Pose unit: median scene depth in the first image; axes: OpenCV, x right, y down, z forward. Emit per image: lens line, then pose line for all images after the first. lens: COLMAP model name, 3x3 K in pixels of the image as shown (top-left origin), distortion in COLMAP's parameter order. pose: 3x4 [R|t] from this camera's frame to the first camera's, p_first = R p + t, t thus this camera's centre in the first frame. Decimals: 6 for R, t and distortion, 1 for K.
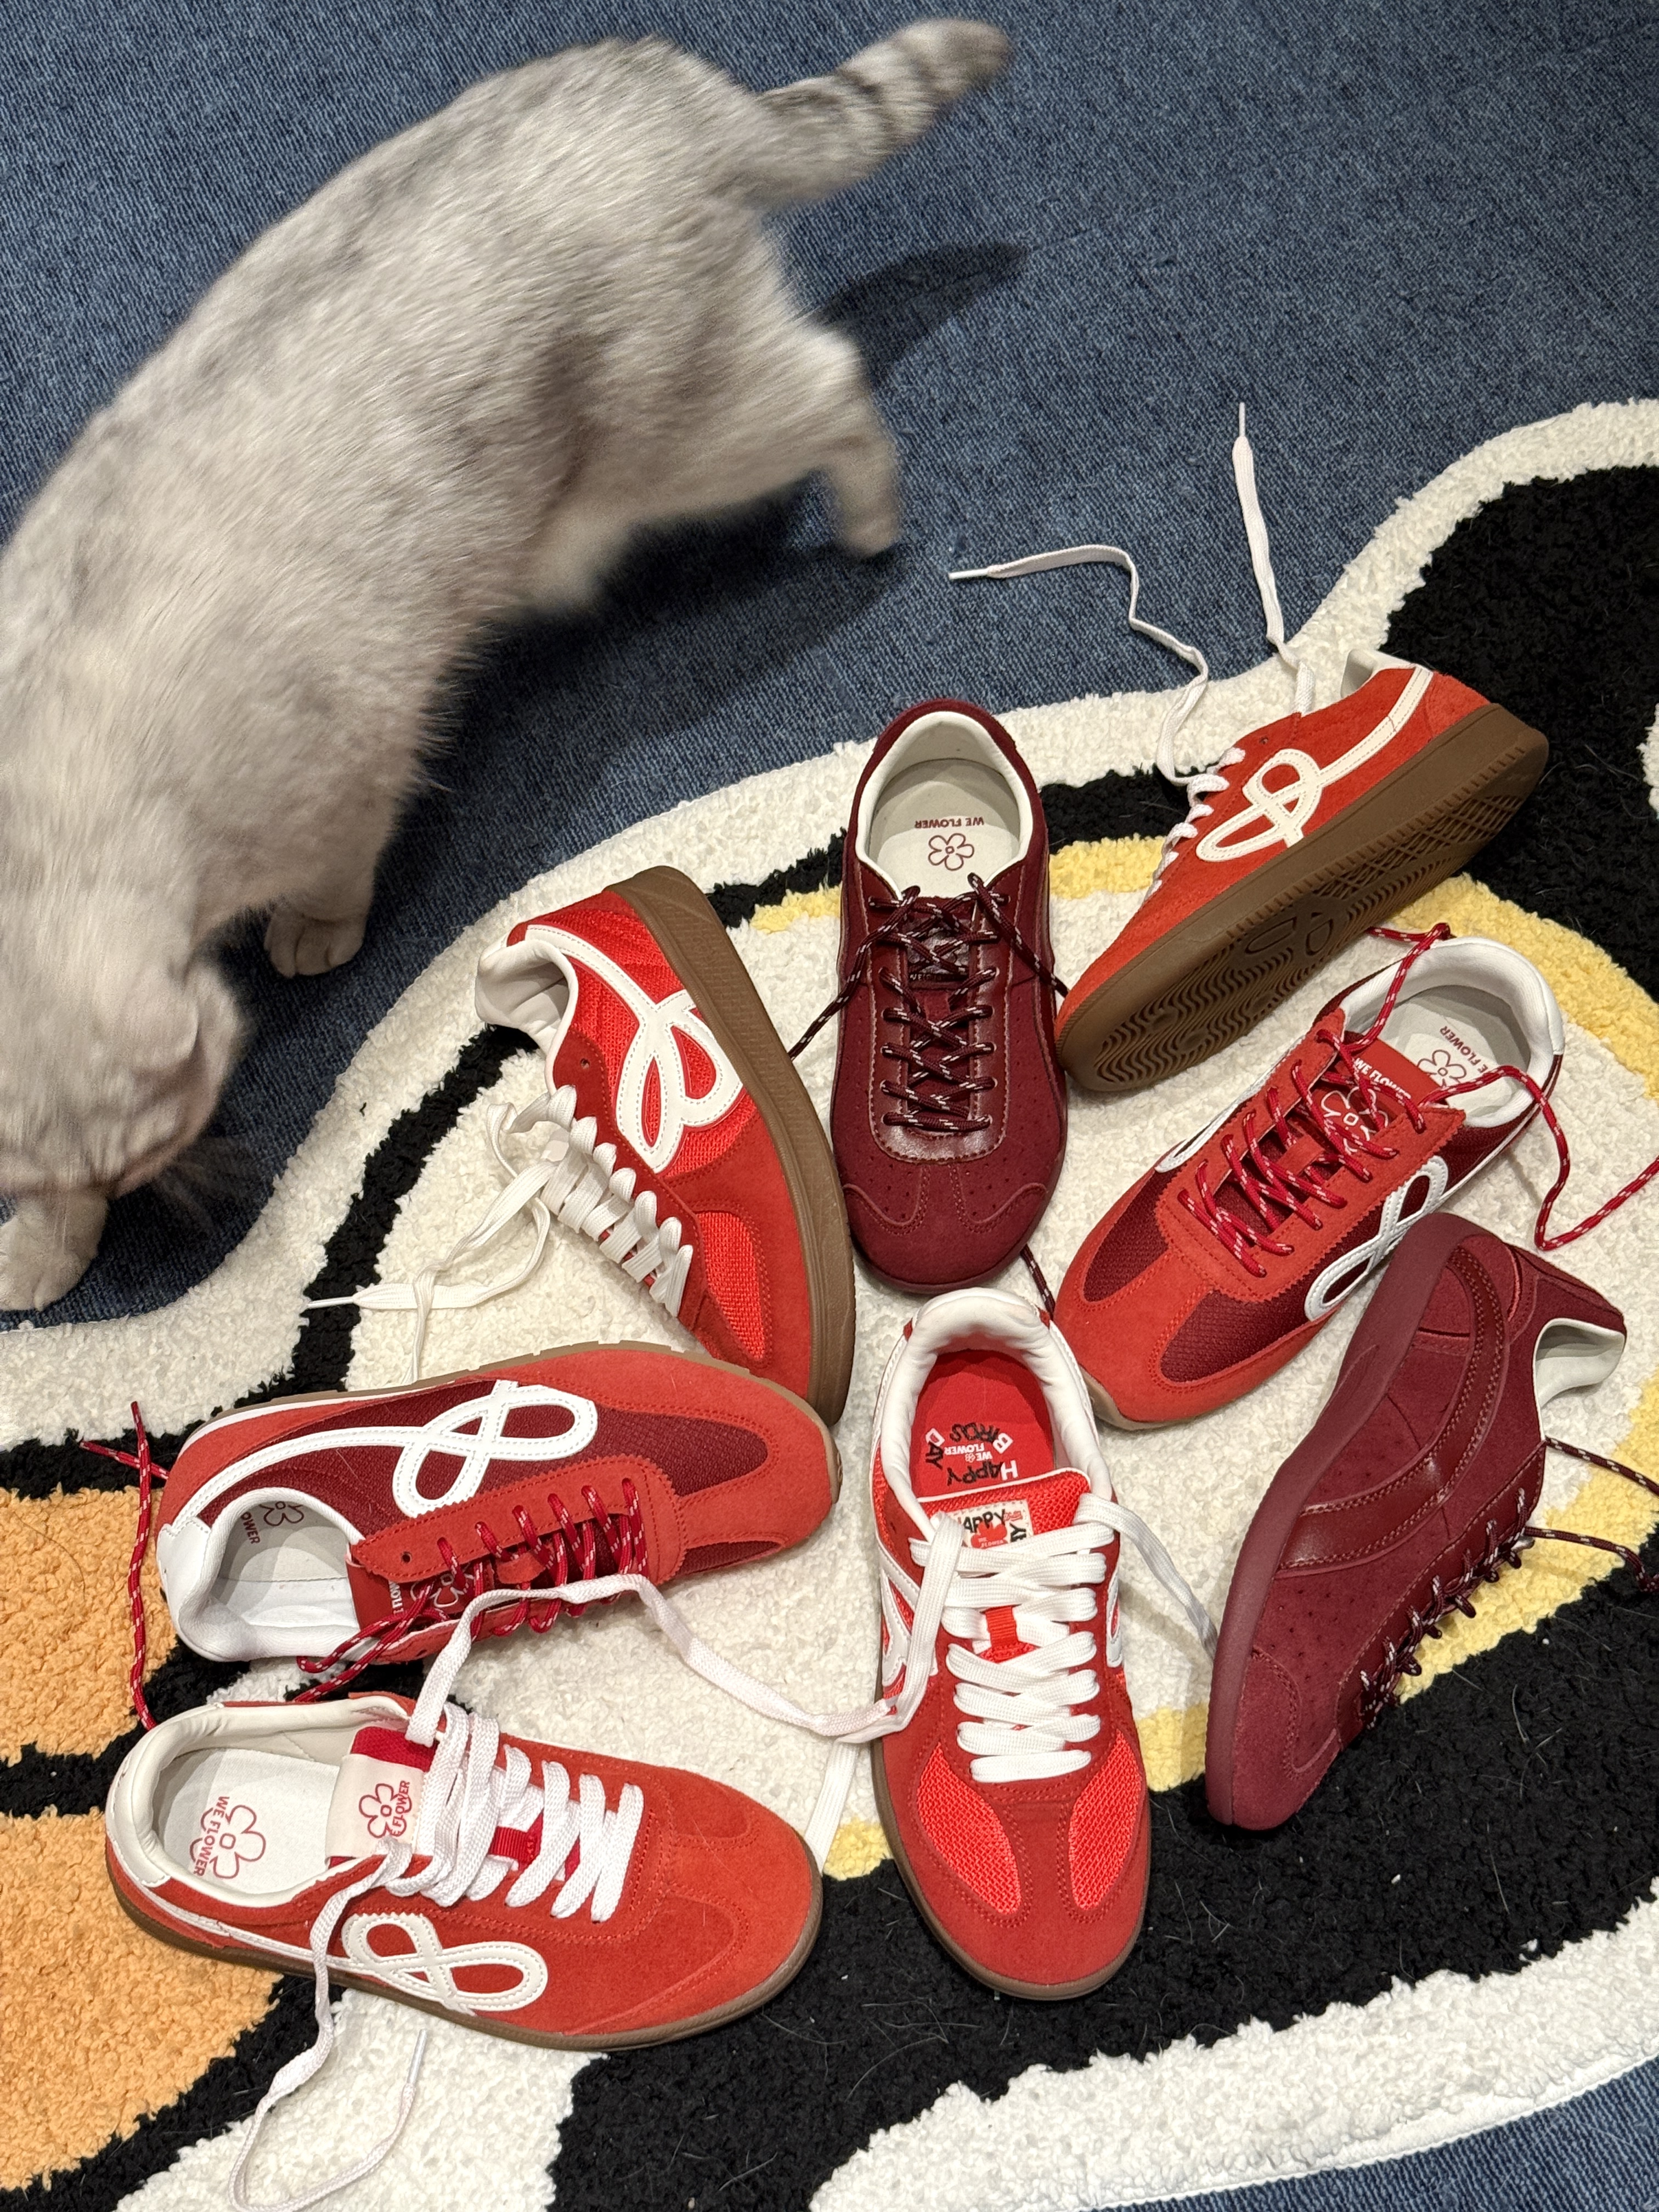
lens RADIAL K [[3098.1, 0, 831.4], [0, 3098.1, 1111.7], [0, 0, 1]] dist [0.169372, -0.296727]
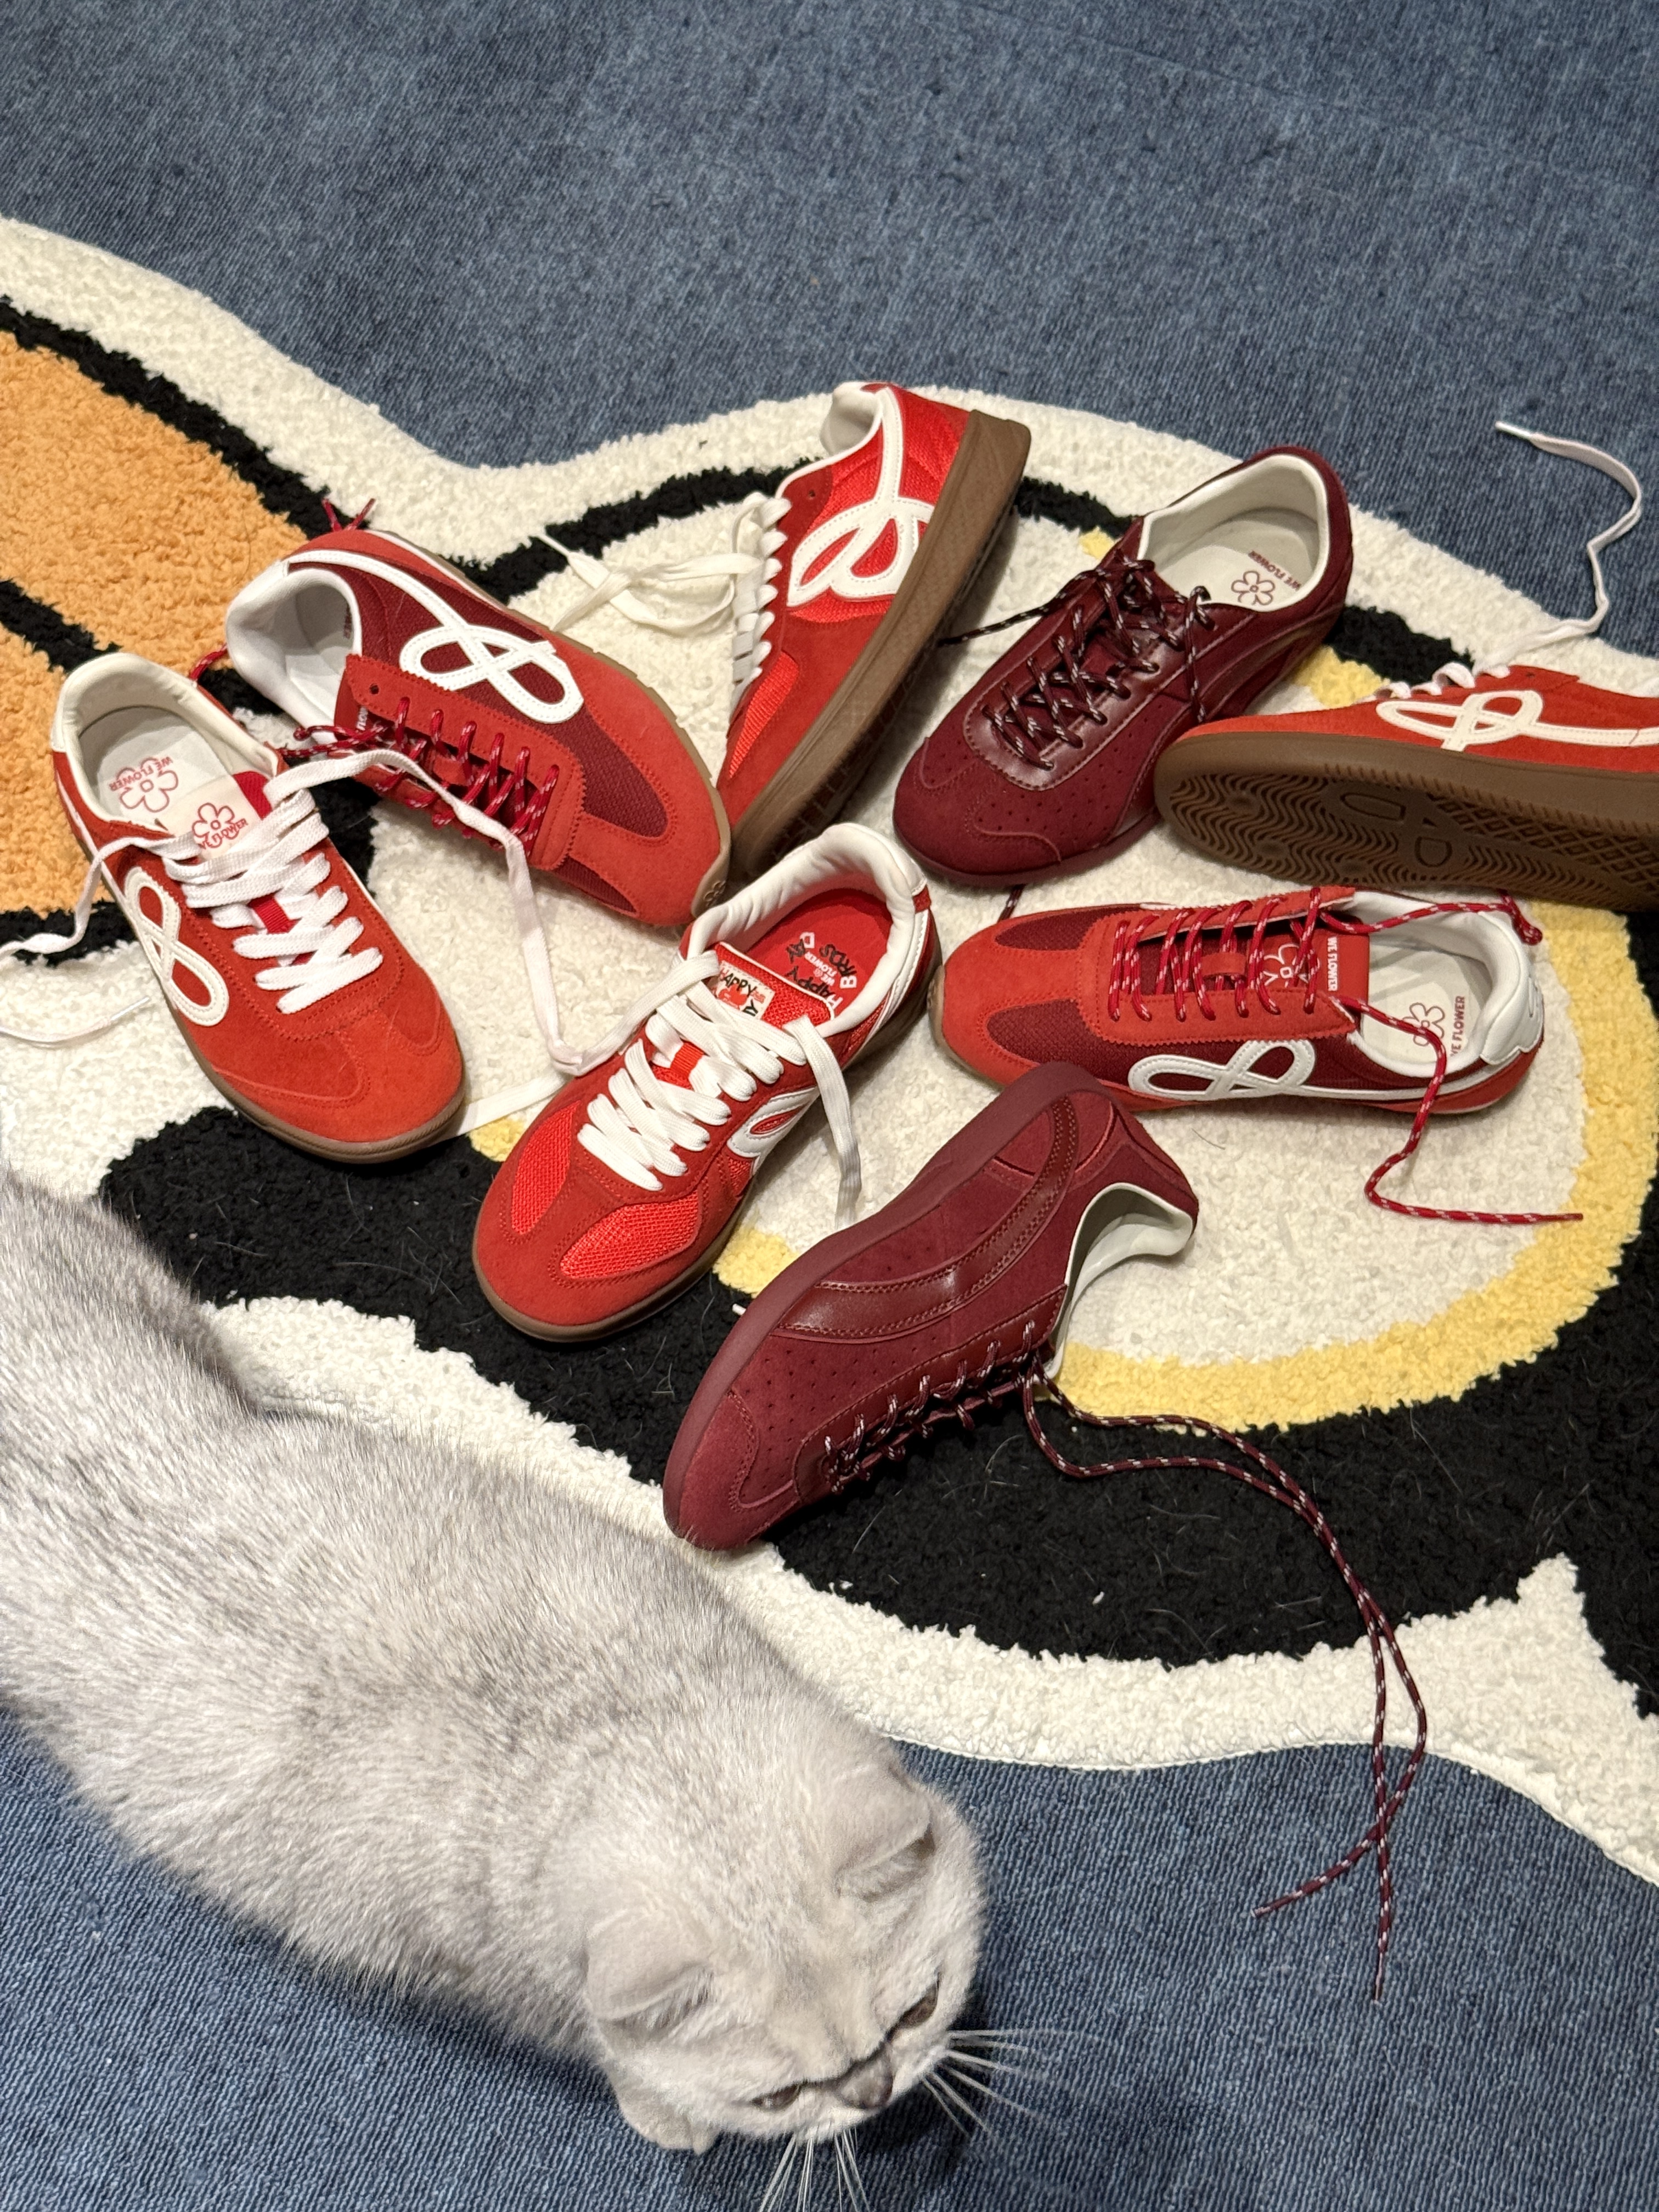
lens RADIAL K [[3098.1, 0, 831.4], [0, 3098.1, 1111.7], [0, 0, 1]] dist [0.169372, -0.296727]
pose [[0.704061, 0.651658, -0.282206, 0.417042], [-0.631672, 0.756271, 0.170422, -0.046436], [0.324482, 0.058274, 0.944095, -0.052477]]
